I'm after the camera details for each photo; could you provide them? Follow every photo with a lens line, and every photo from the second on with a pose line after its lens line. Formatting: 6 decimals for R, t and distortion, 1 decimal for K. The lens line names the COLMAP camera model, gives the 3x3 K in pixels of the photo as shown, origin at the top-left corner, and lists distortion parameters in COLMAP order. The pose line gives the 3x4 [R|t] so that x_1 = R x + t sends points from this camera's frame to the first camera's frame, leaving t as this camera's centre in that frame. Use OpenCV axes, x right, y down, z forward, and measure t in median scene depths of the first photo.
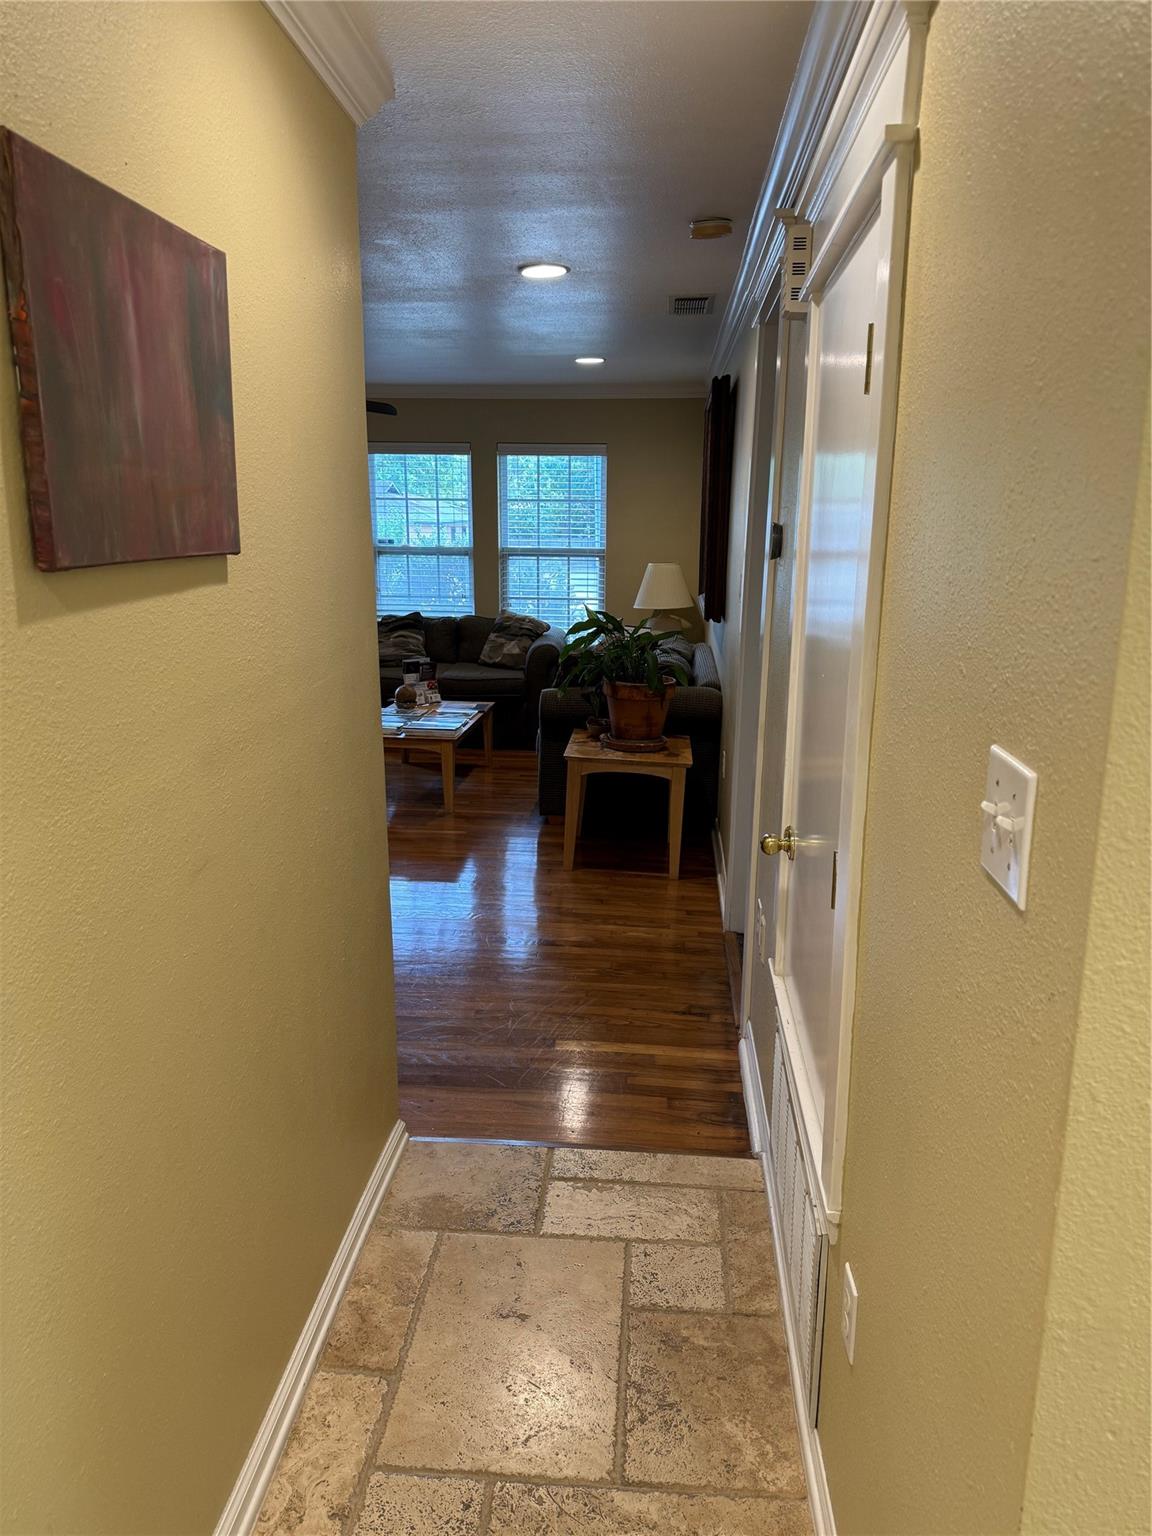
lens RADIAL K [[1070.6, 0, 582.5], [0, 1070.6, 769.1], [0, 0, 1]] dist [0.156439, -0.293684]
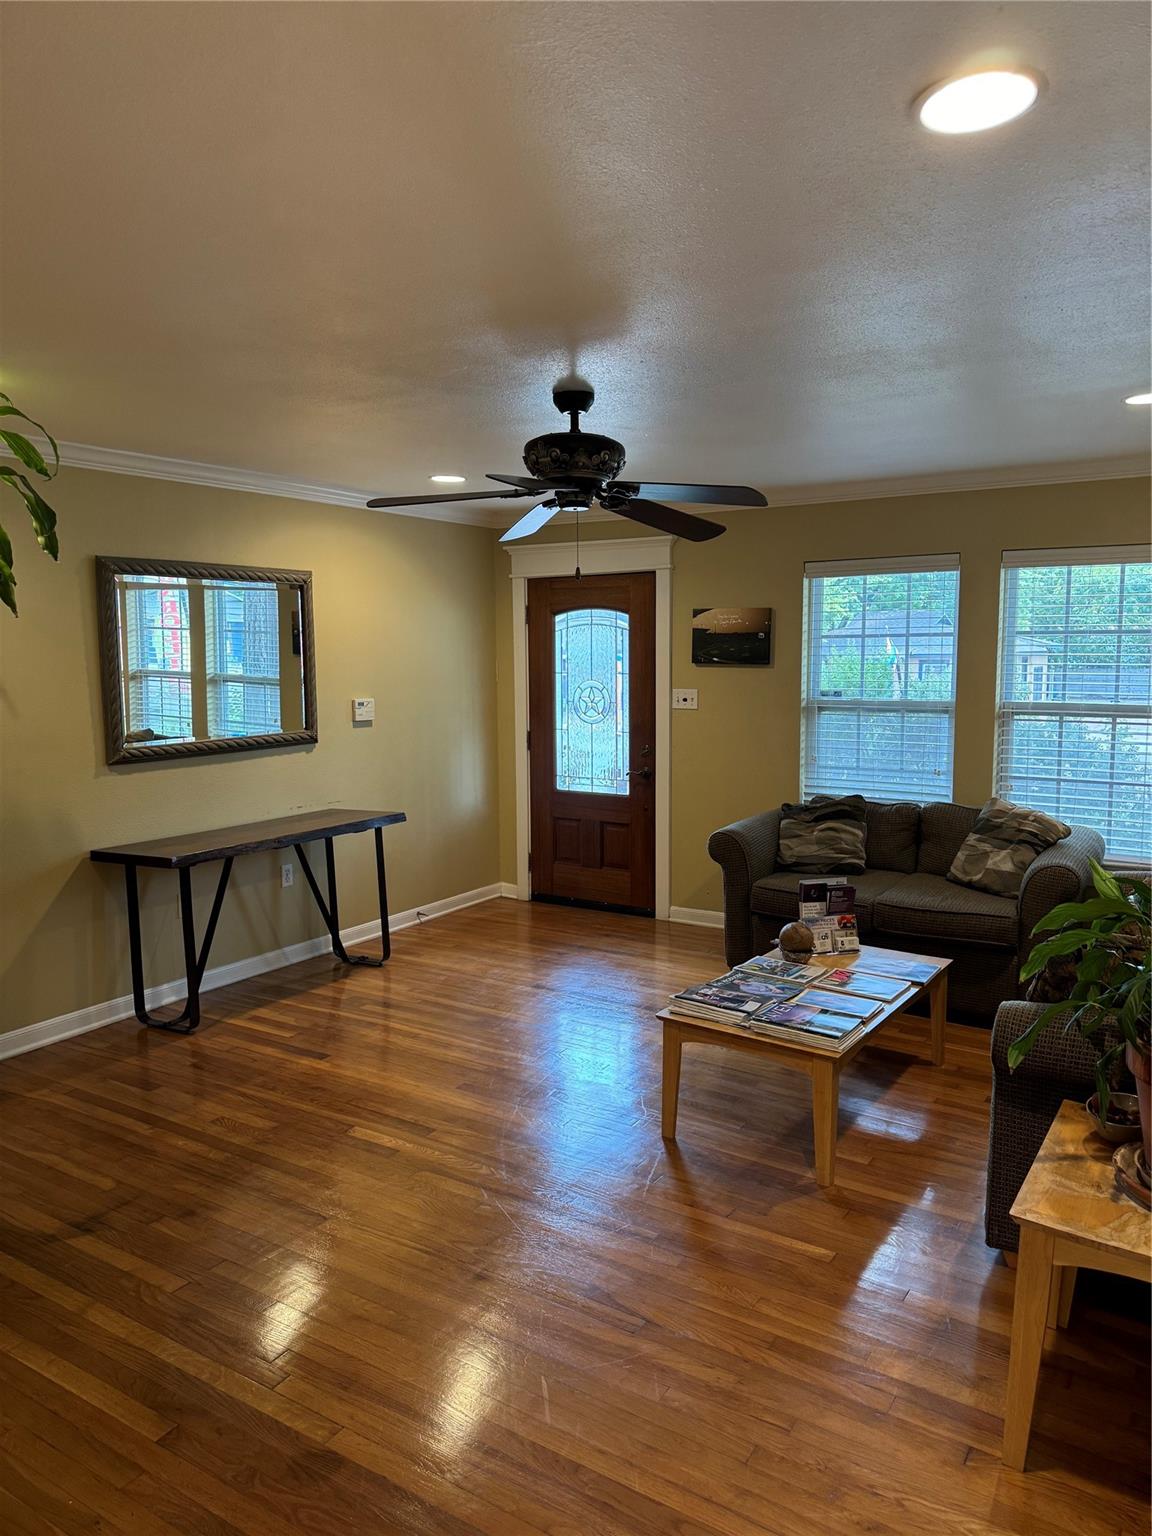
lens RADIAL K [[1070.6, 0, 582.5], [0, 1070.6, 769.1], [0, 0, 1]] dist [0.156439, -0.293684]
pose [[0.878204, 0.043354, -0.476317, 0.020183], [-0.099030, 0.990785, -0.092406, -0.081893], [0.467921, 0.128321, 0.874405, 0.315376]]
